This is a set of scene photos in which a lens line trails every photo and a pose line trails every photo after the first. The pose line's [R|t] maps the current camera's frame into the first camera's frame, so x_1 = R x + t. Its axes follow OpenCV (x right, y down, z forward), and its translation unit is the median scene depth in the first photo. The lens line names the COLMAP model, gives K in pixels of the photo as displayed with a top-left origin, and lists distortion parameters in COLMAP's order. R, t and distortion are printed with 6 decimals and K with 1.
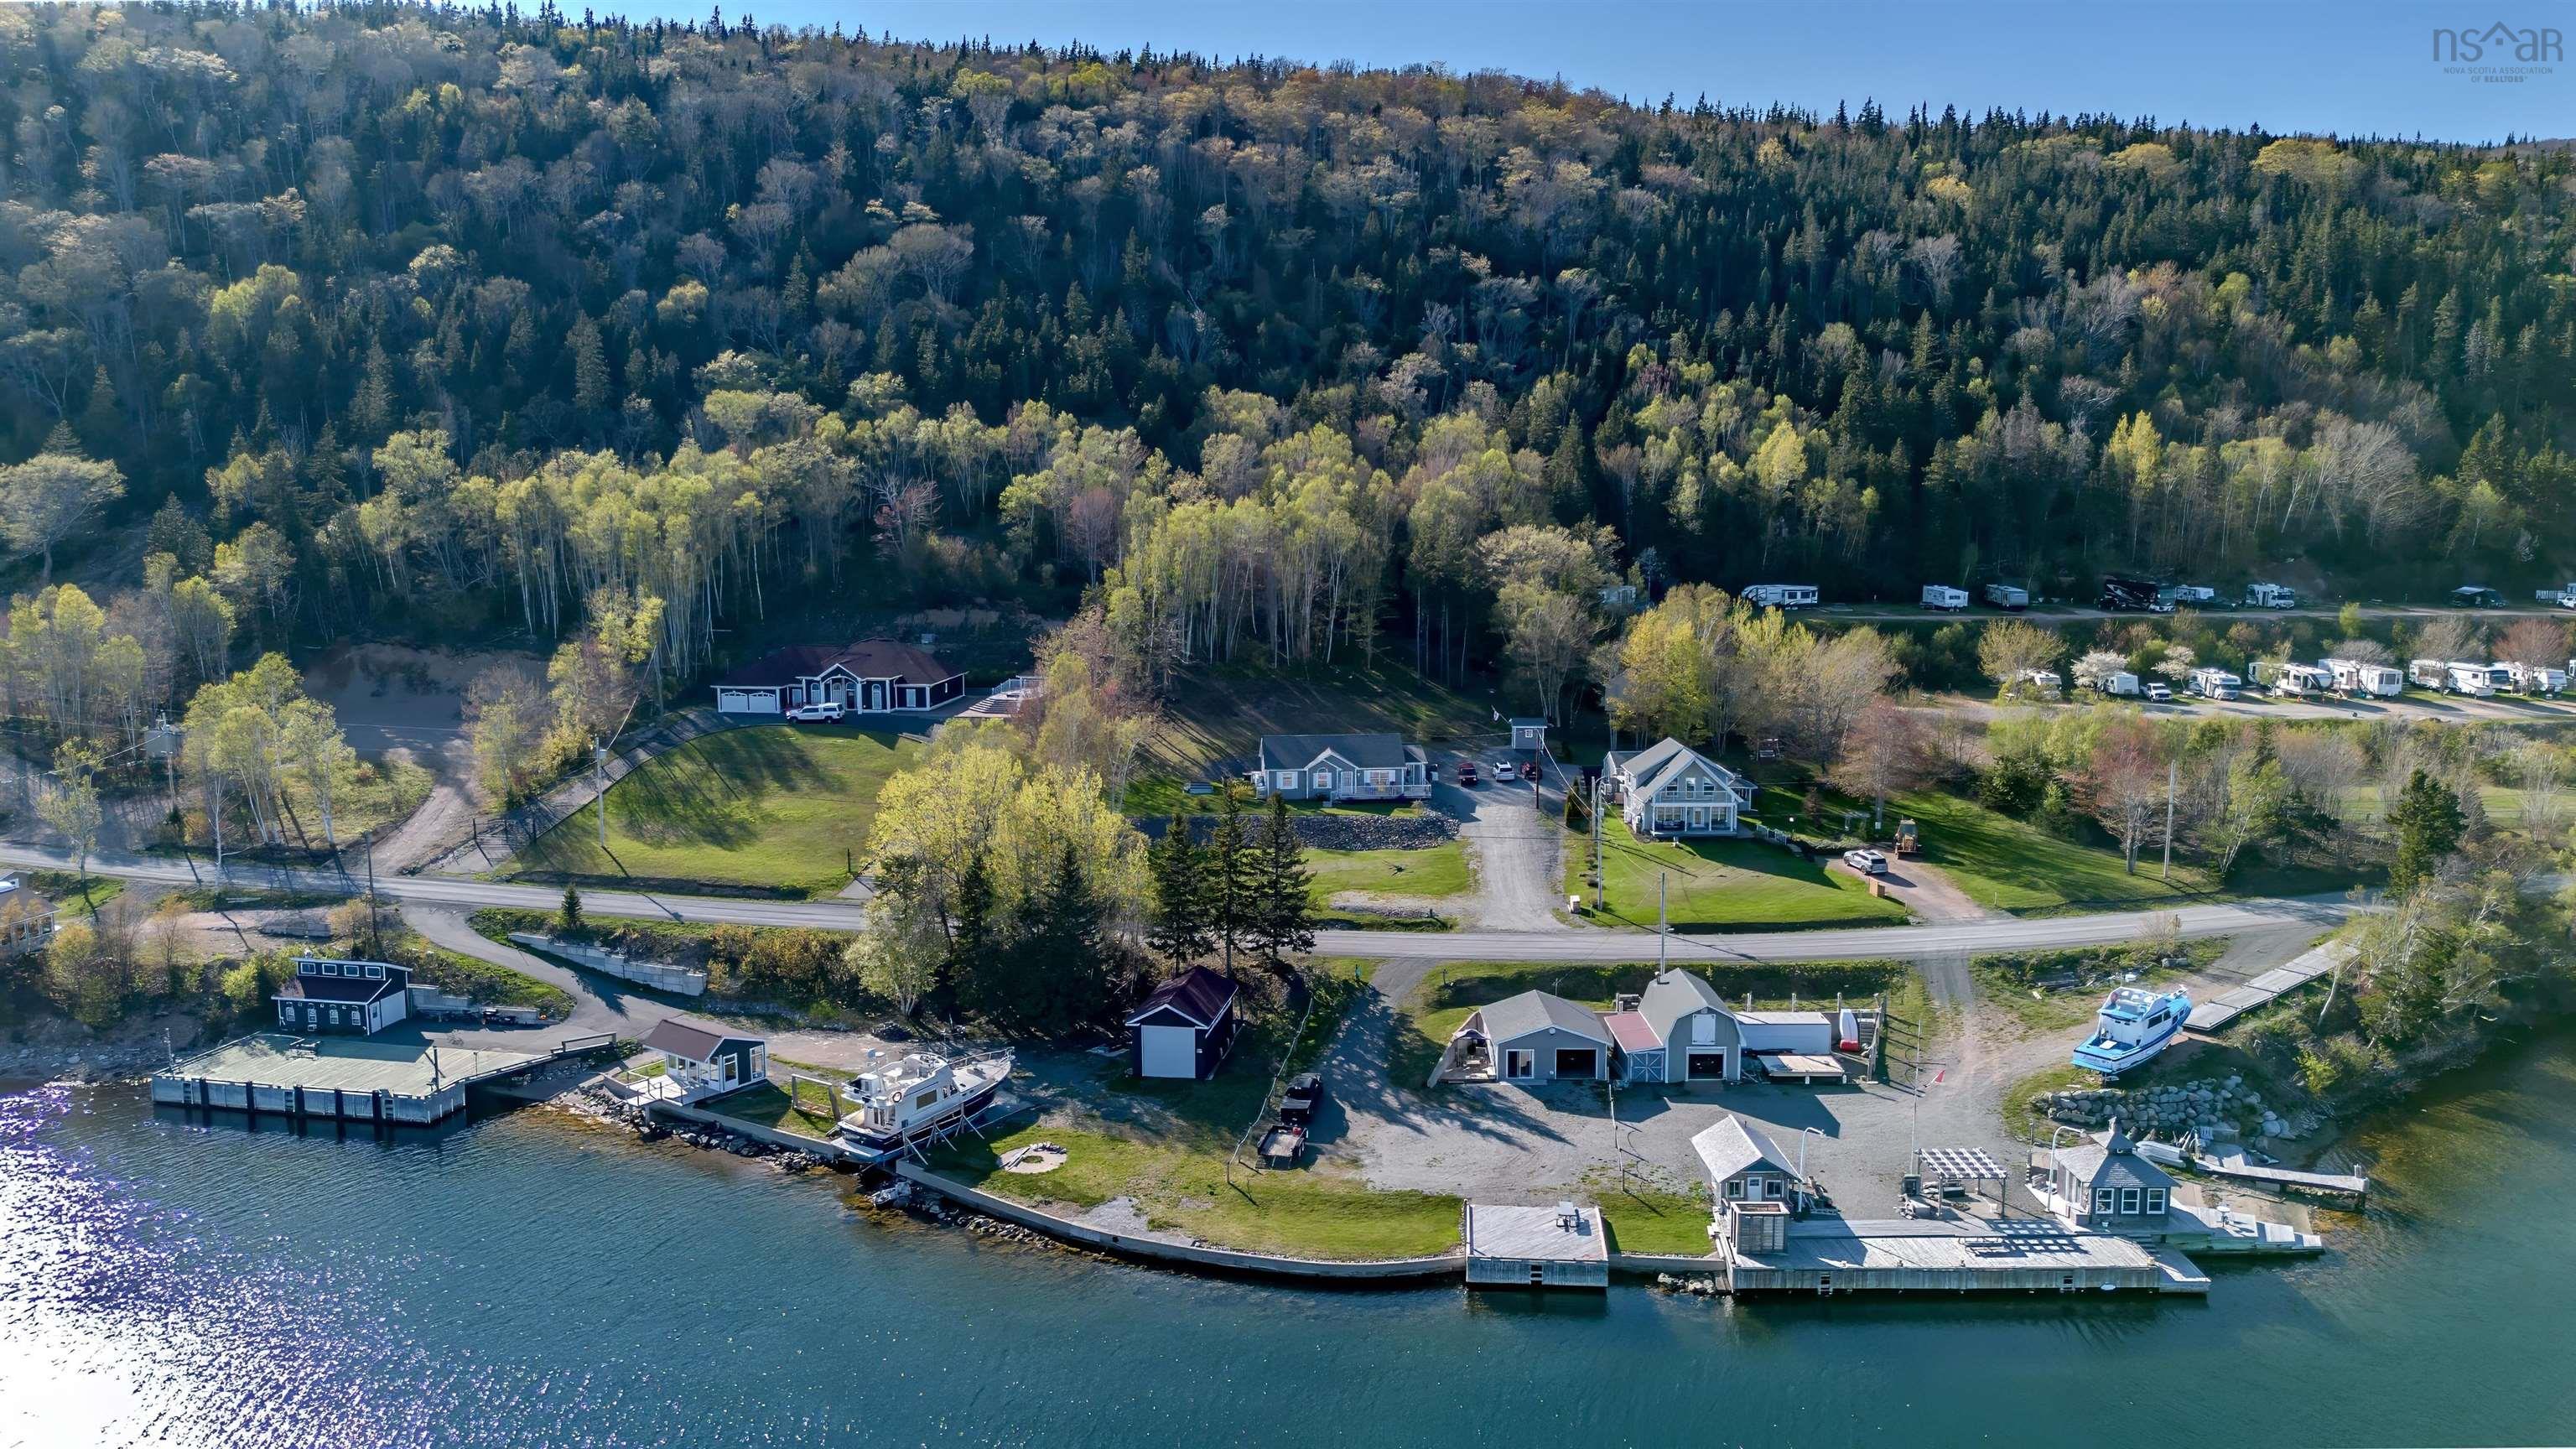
lens RADIAL K [[1867.2, 0, 1288.0], [0, 1867.2, 724.5], [0, 0, 1]] dist [0.022190, 0.000897]
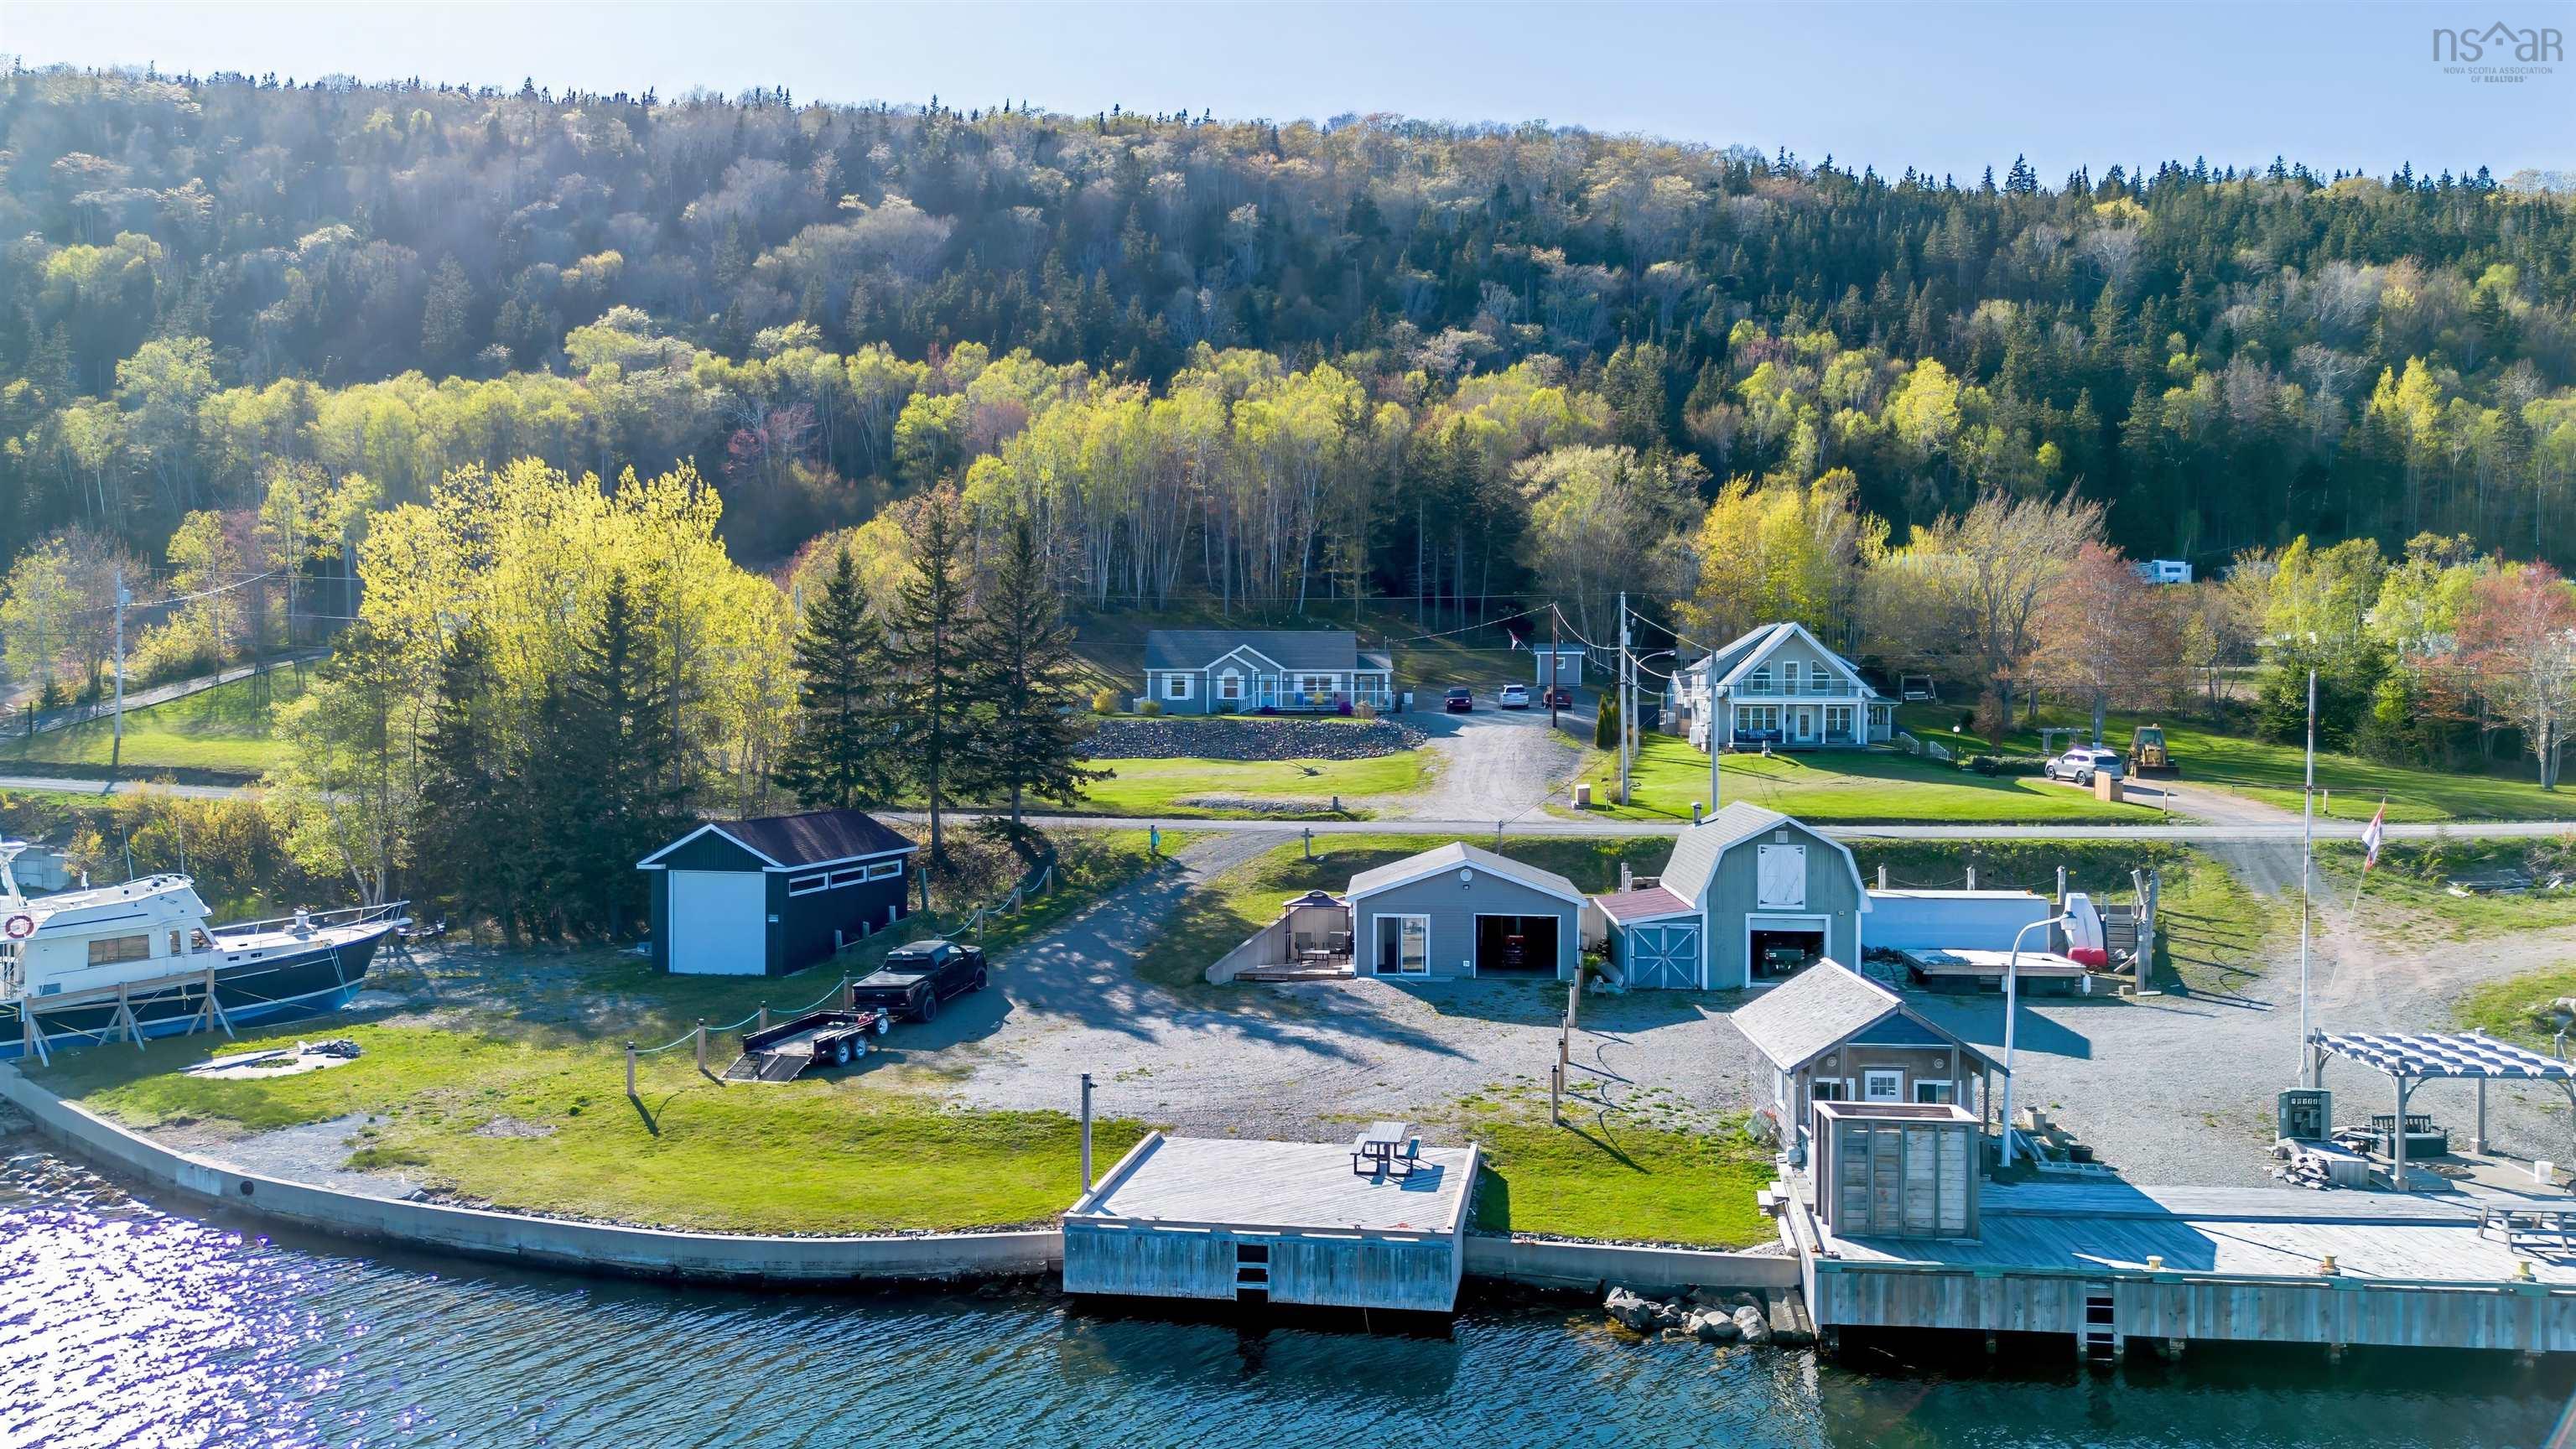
lens RADIAL K [[1794.8, 0, 1318.8], [0, 1794.8, 726.3], [0, 0, 1]] dist [0.040799, -0.032596]
pose [[0.997173, 0.007038, -0.074811, 0.074087], [-0.018309, 0.988355, -0.151062, 0.105955], [0.072876, 0.152005, 0.985689, 0.283469]]
